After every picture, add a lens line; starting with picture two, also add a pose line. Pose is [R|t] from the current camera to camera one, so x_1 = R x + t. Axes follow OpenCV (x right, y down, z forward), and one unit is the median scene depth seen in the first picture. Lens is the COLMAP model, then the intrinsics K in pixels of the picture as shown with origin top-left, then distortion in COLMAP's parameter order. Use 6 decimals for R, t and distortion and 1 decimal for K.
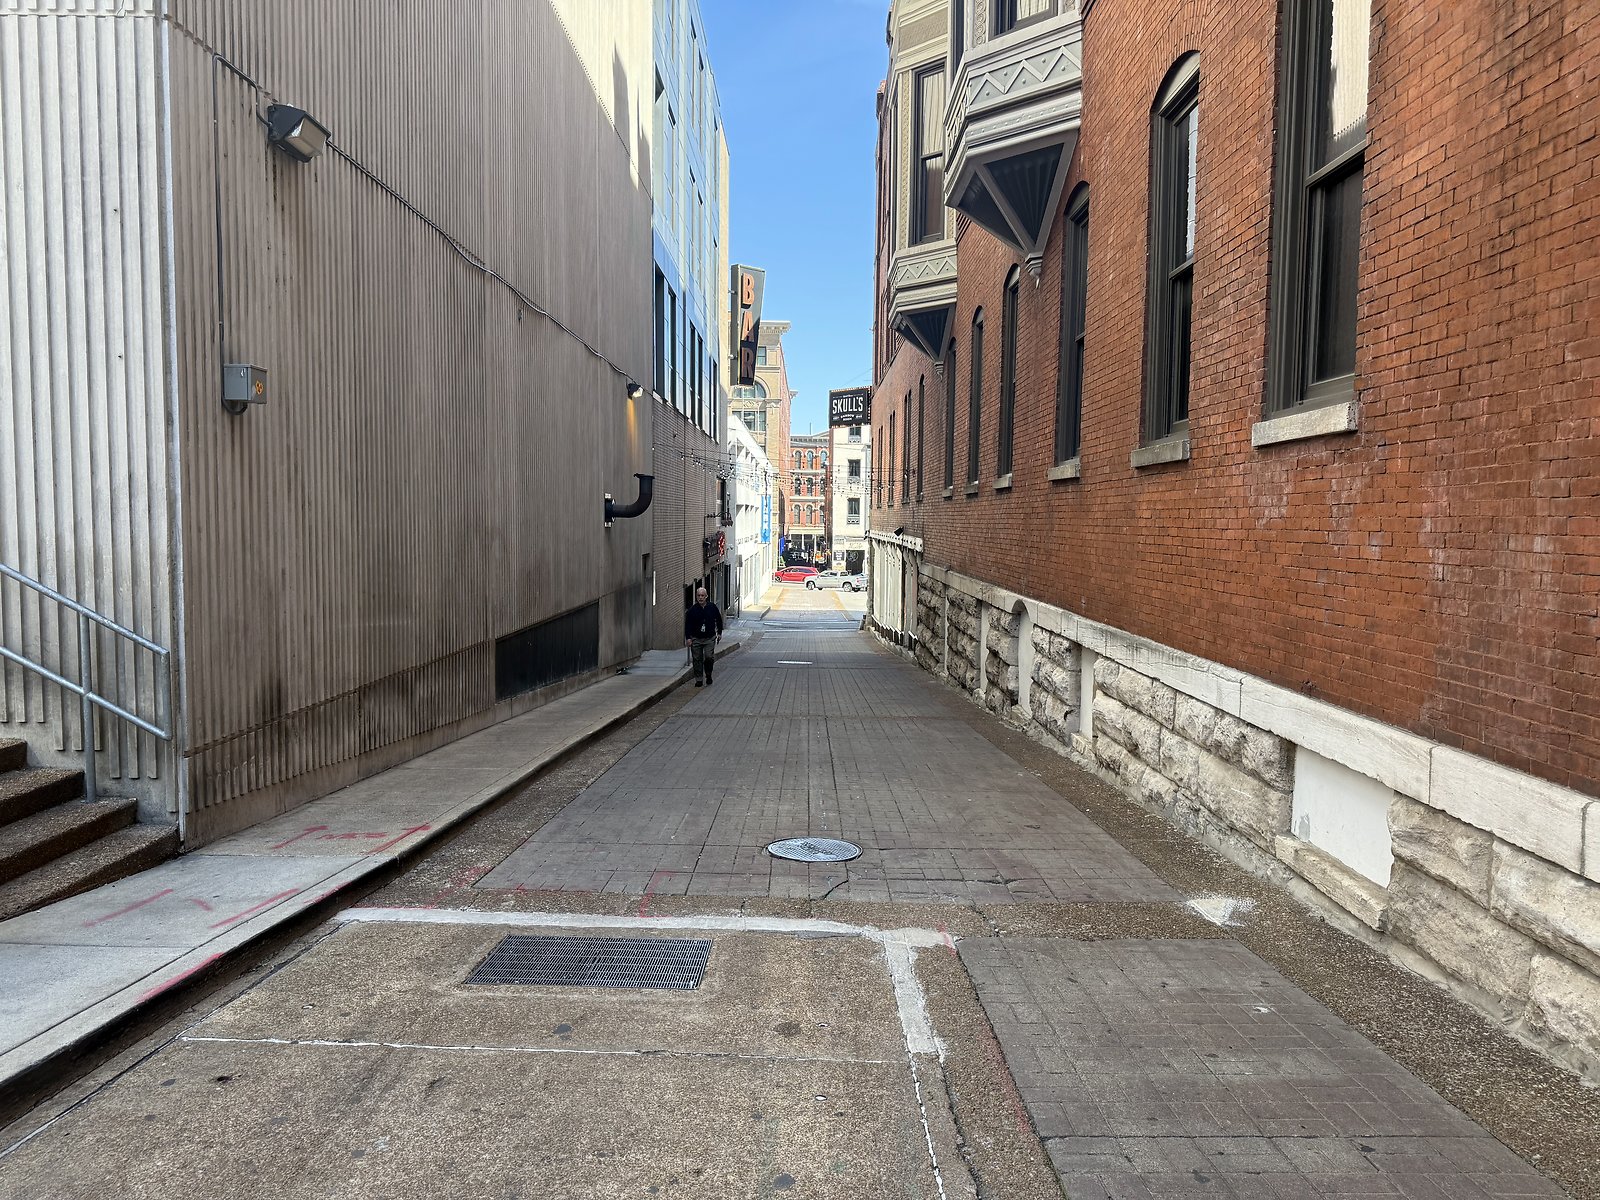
lens RADIAL K [[1123.1, 0, 801.9], [0, 1123.1, 594.7], [0, 0, 1]] dist [0.115126, -0.159395]
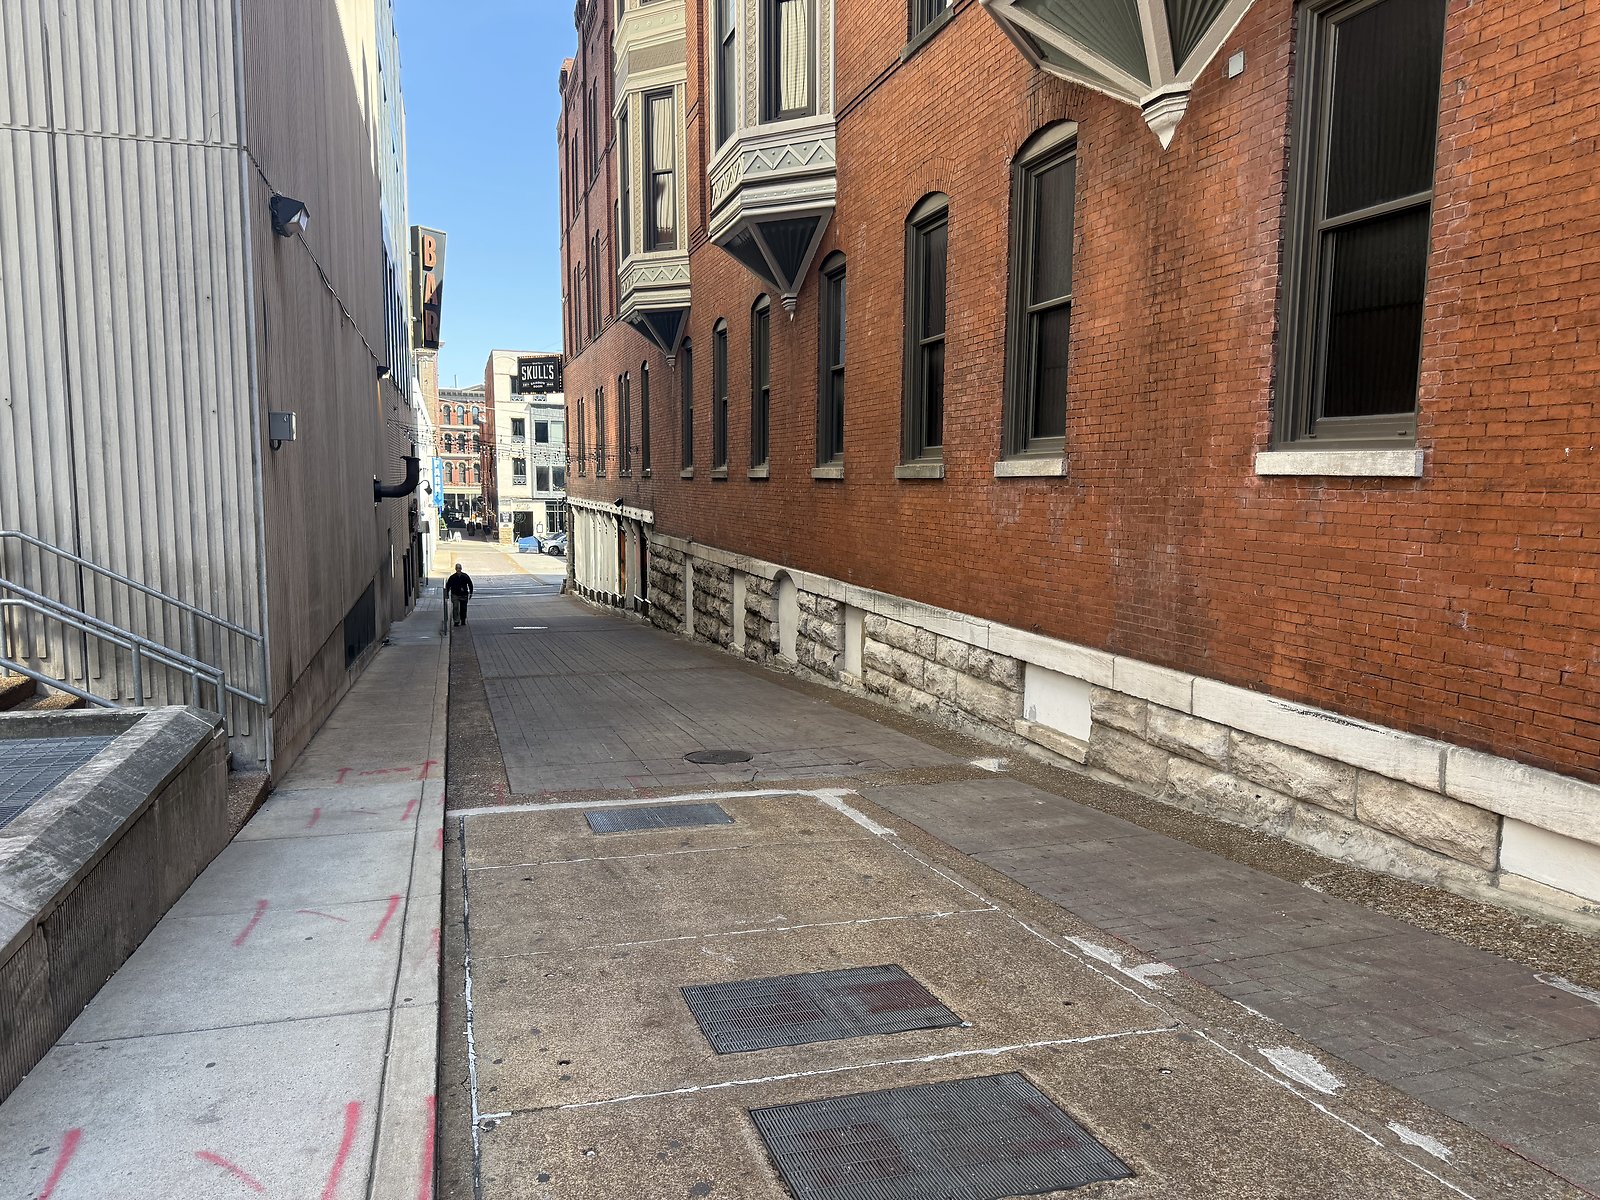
lens RADIAL K [[1130.0, 0, 800.0], [0, 1130.0, 600.0], [0, 0, 1]] dist [0.232962, -0.462899]
pose [[0.952951, -0.034455, 0.301160, -0.243214], [0.021705, 0.998725, 0.045580, -0.026962], [-0.302346, -0.036899, 0.952484, -0.301134]]
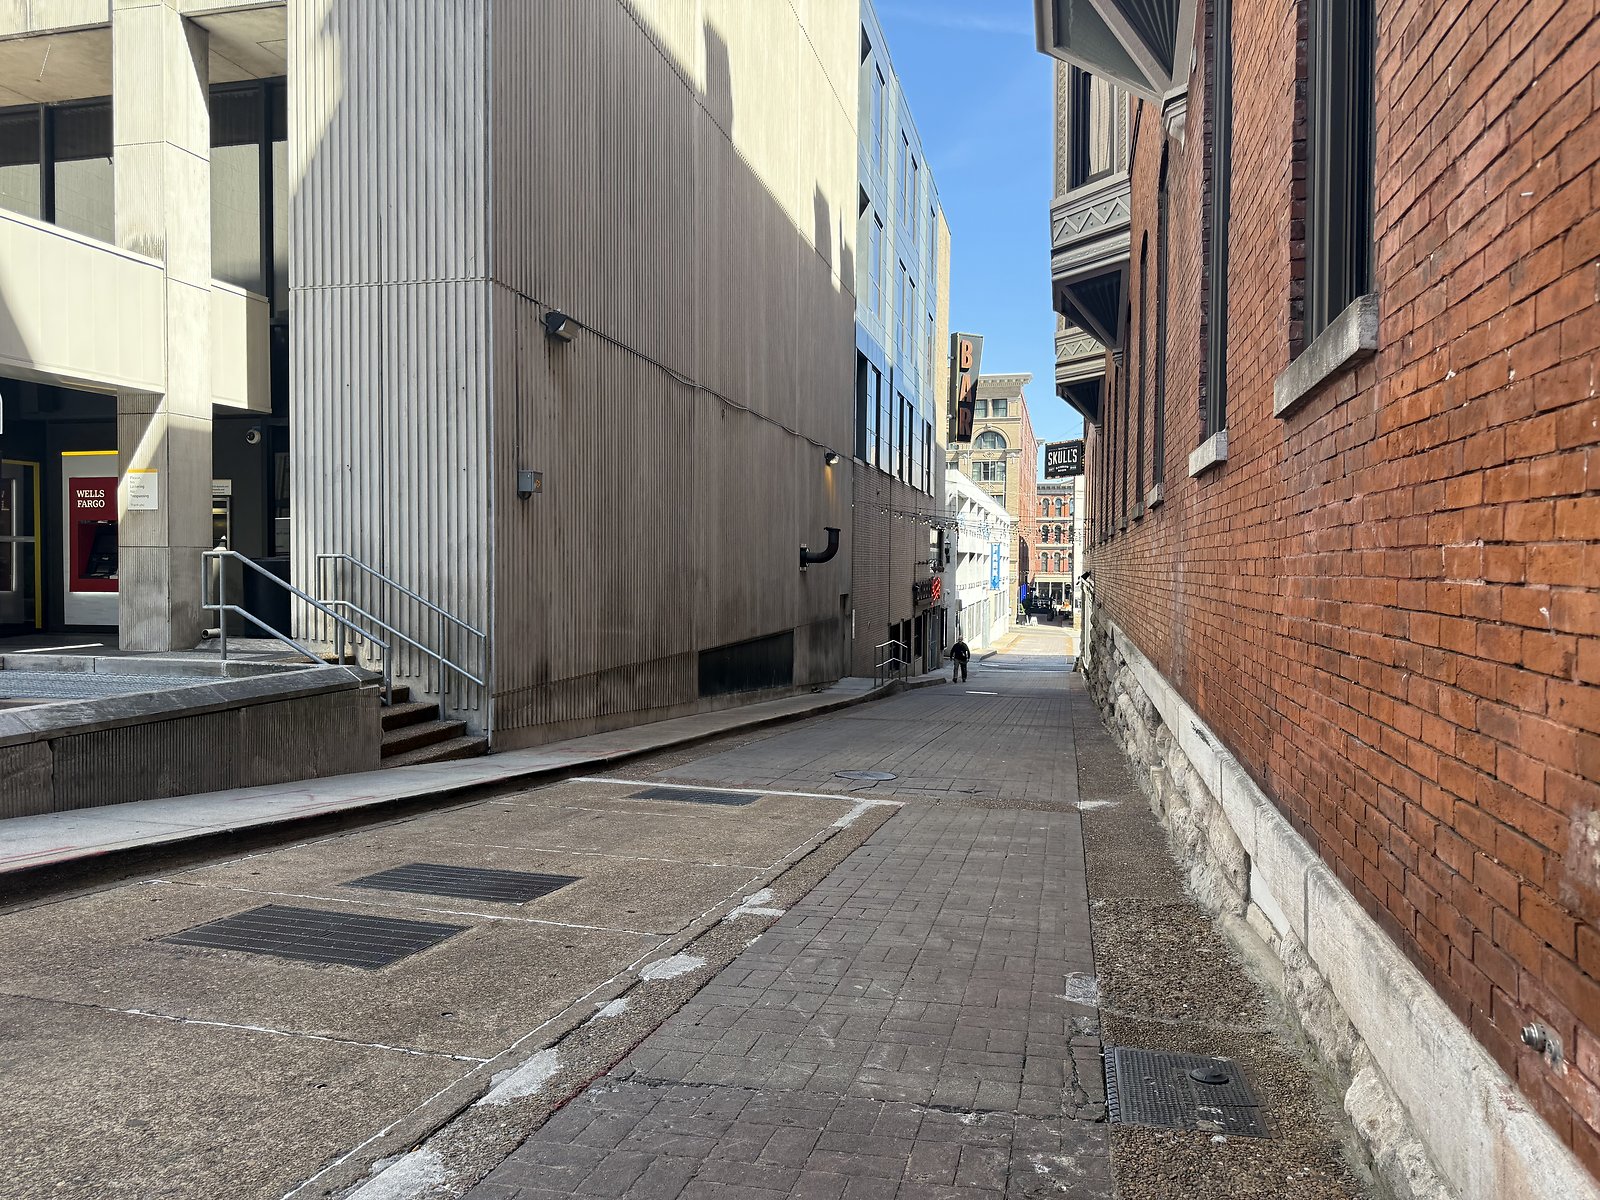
lens RADIAL K [[1130.0, 0, 800.0], [0, 1130.0, 600.0], [0, 0, 1]] dist [0.232962, -0.462899]
pose [[0.973436, 0.005018, -0.228906, 0.215874], [-0.013967, 0.999199, -0.037495, 0.036563], [0.228535, 0.039696, 0.972726, -0.408468]]
